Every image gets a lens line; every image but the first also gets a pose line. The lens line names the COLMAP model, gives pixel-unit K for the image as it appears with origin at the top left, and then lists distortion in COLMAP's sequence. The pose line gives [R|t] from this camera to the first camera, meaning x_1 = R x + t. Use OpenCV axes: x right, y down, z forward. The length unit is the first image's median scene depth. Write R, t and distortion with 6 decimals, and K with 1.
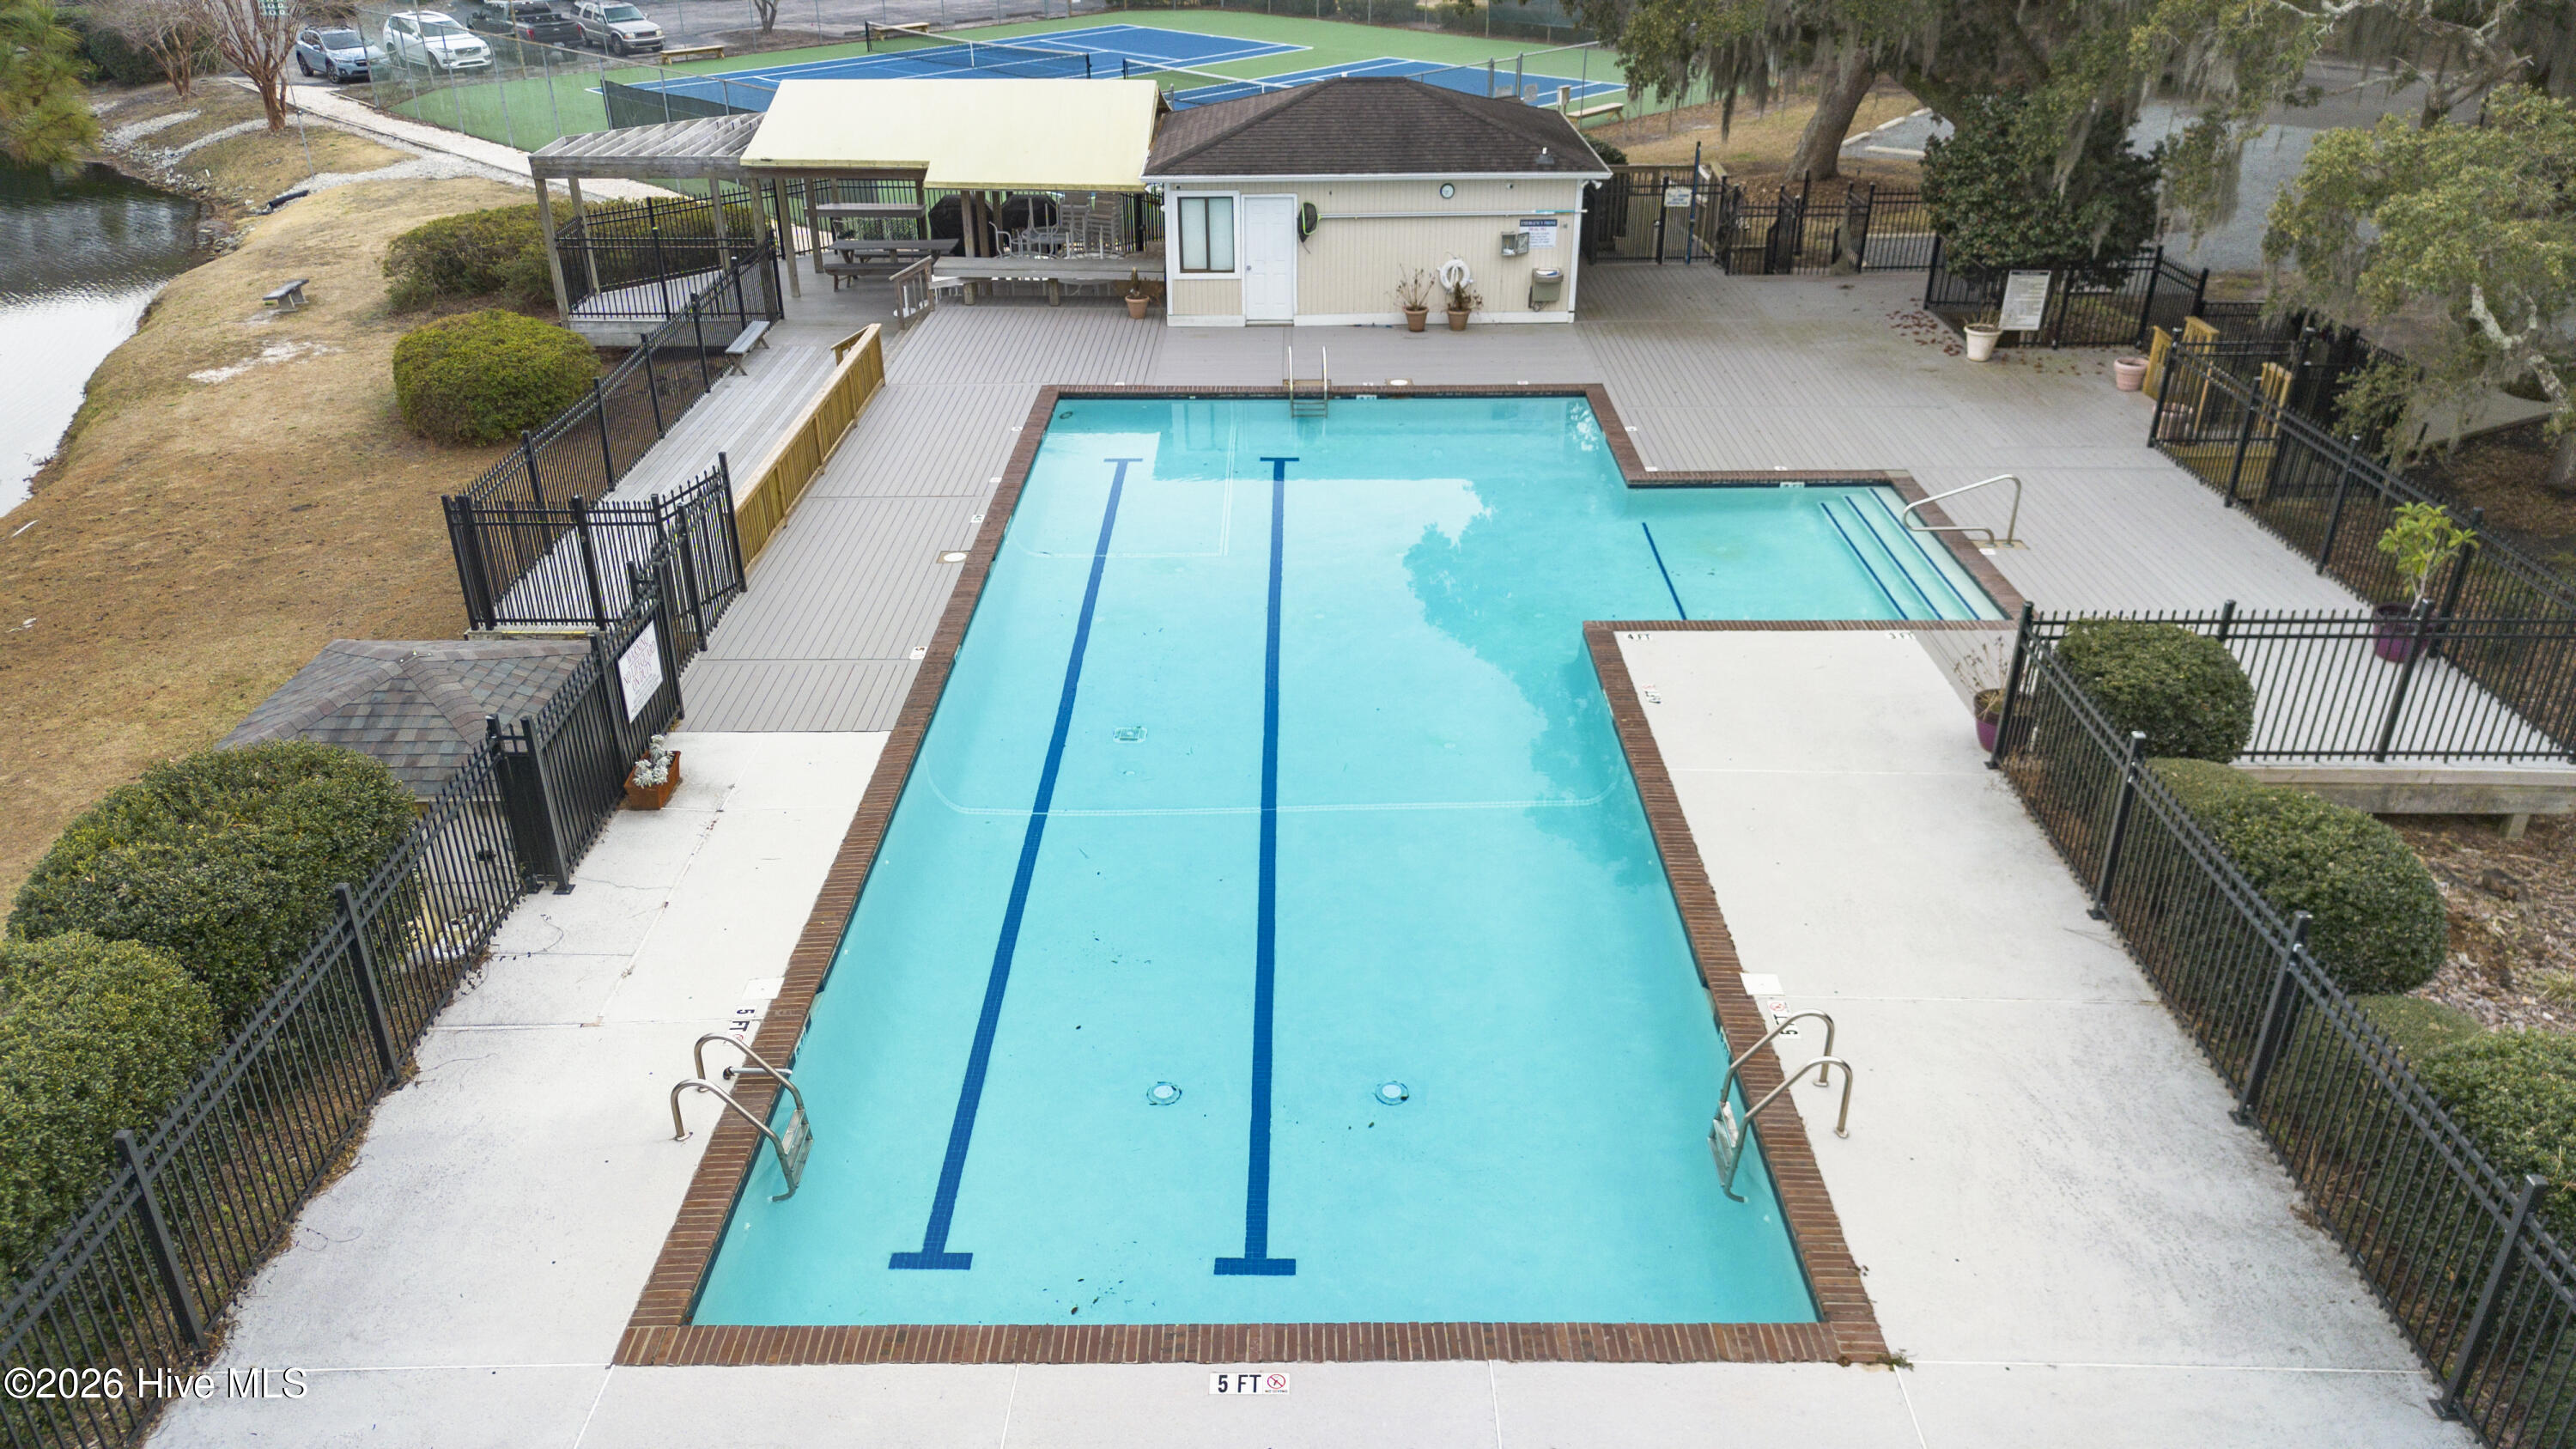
lens RADIAL K [[1806.8, 0, 1298.5], [0, 1806.8, 728.7], [0, 0, 1]] dist [0.109827, -0.143917]
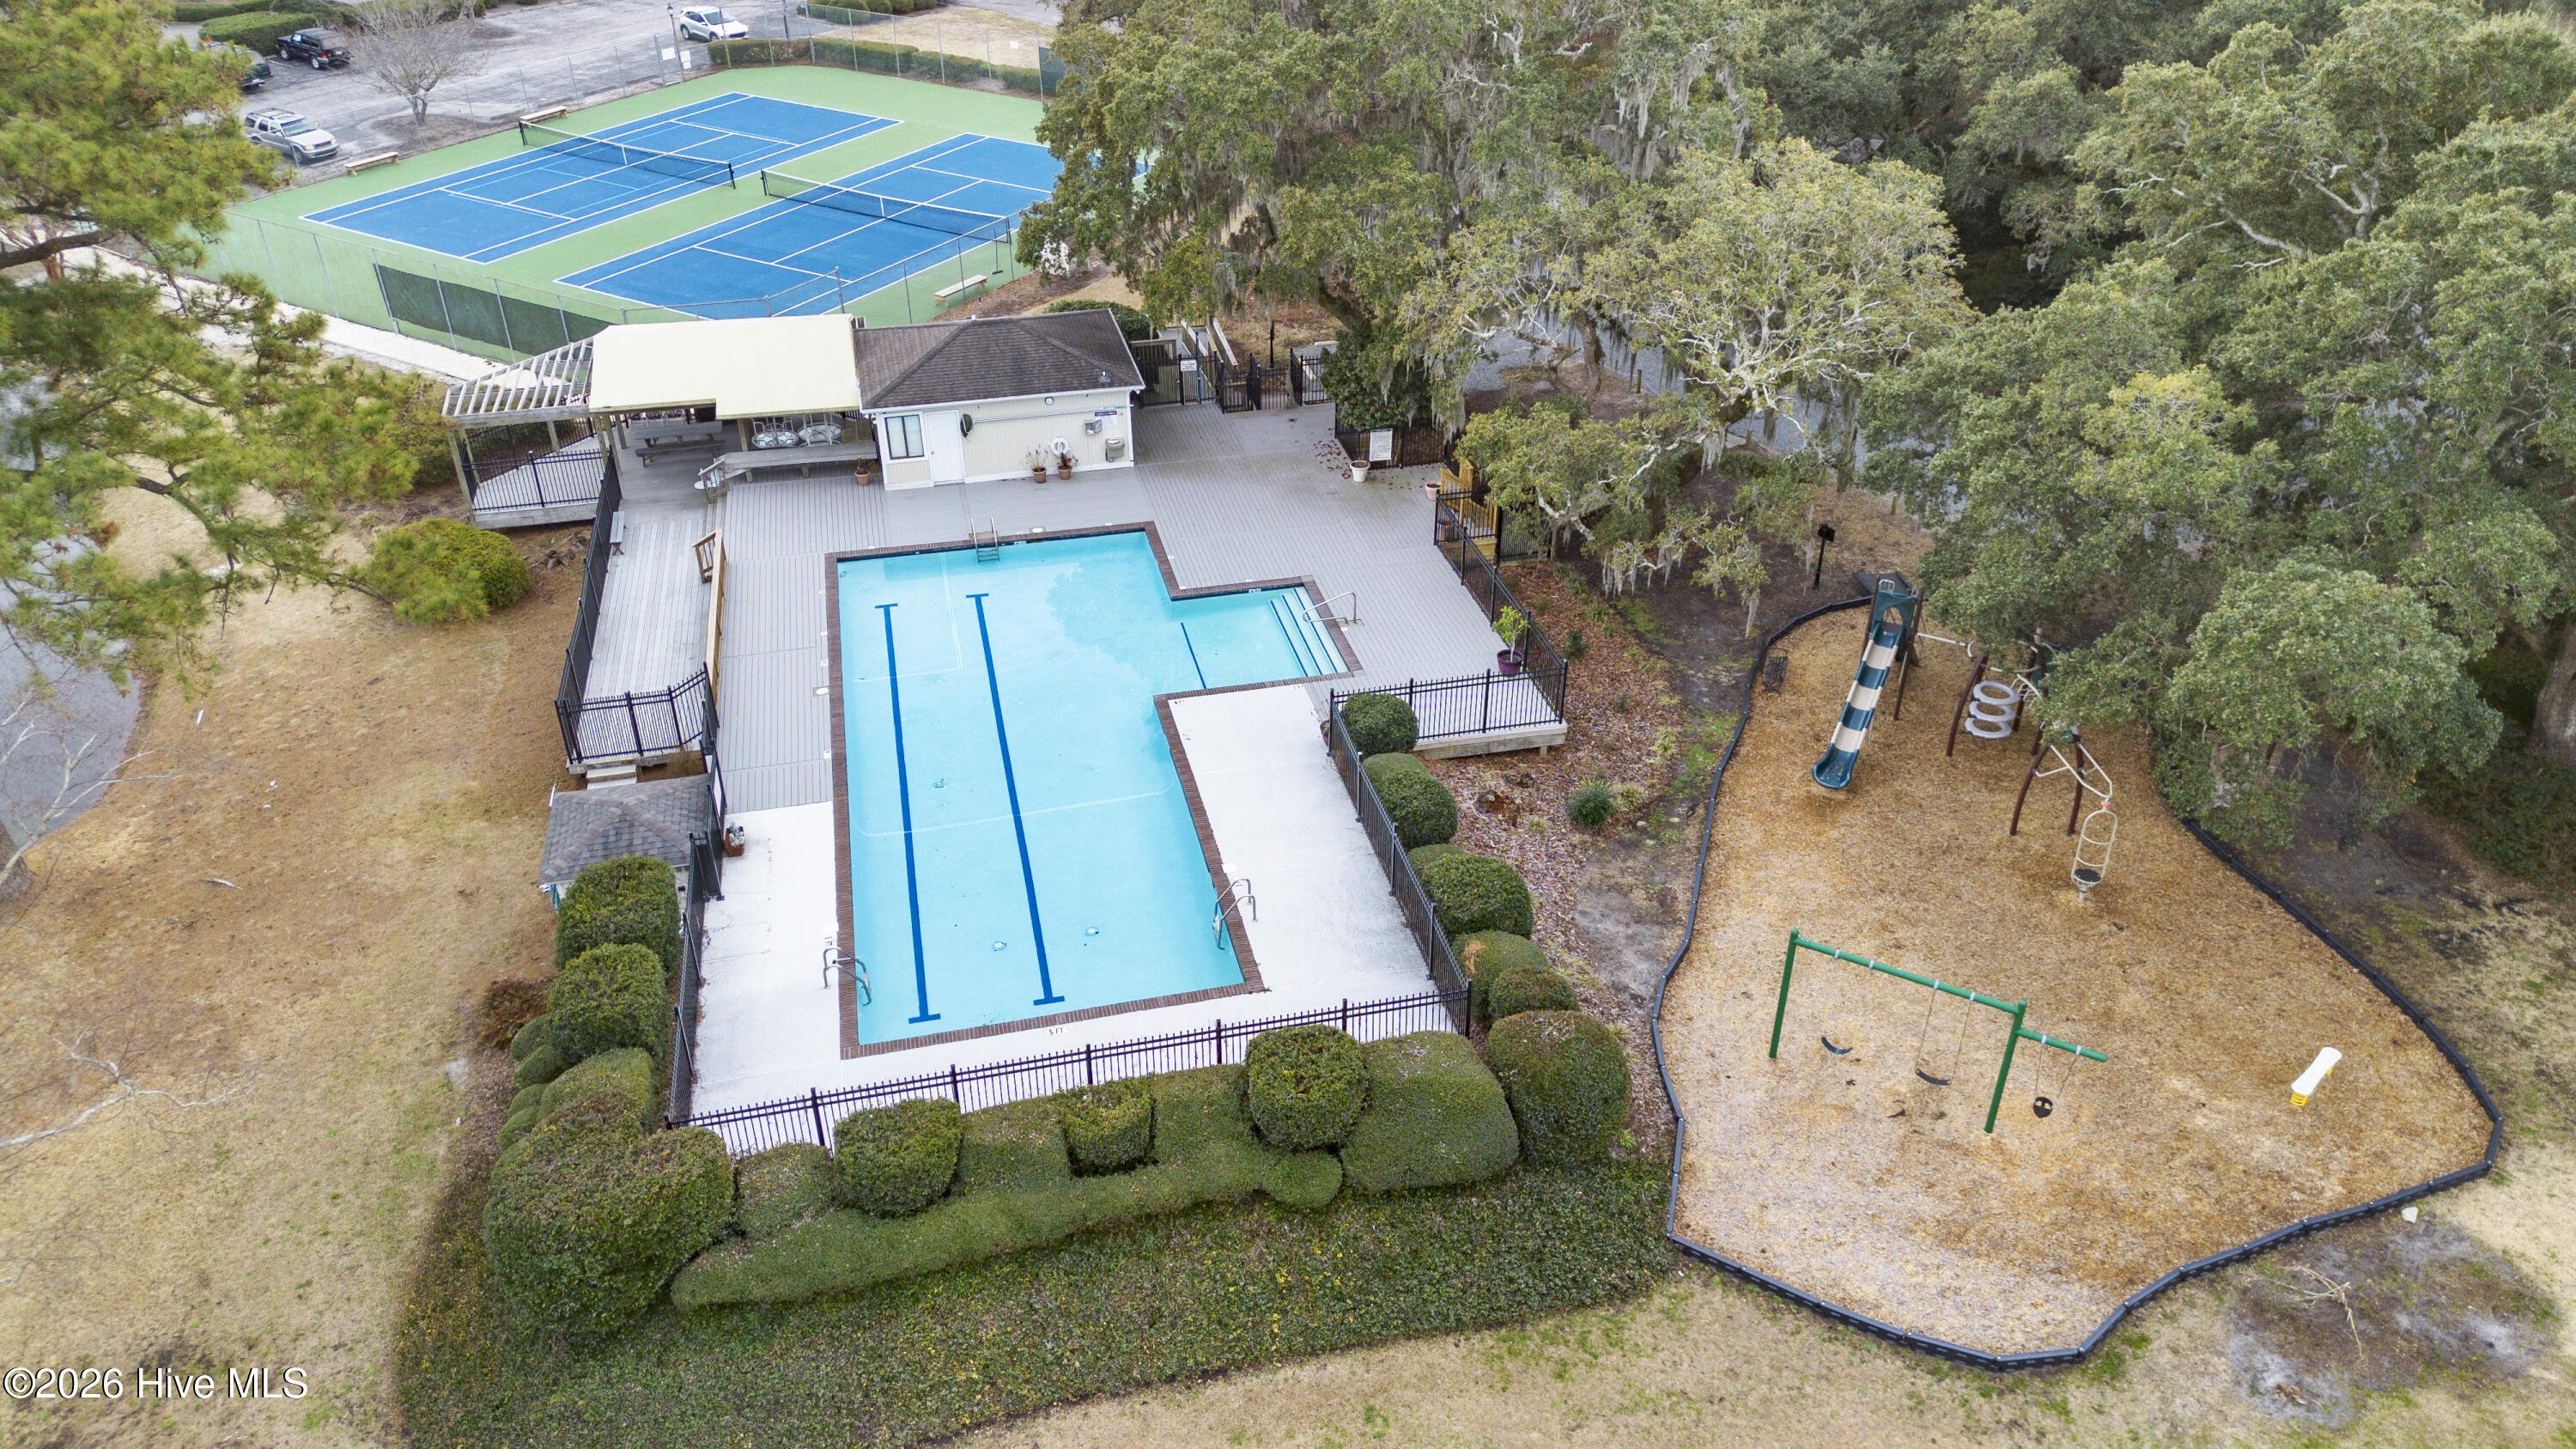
lens RADIAL K [[1806.8, 0, 1298.5], [0, 1806.8, 728.7], [0, 0, 1]] dist [0.109827, -0.143917]
pose [[0.972796, -0.125047, 0.195014, -0.063702], [0.106993, 0.989162, 0.100552, -0.152400], [-0.205474, -0.076951, 0.975633, -0.758353]]
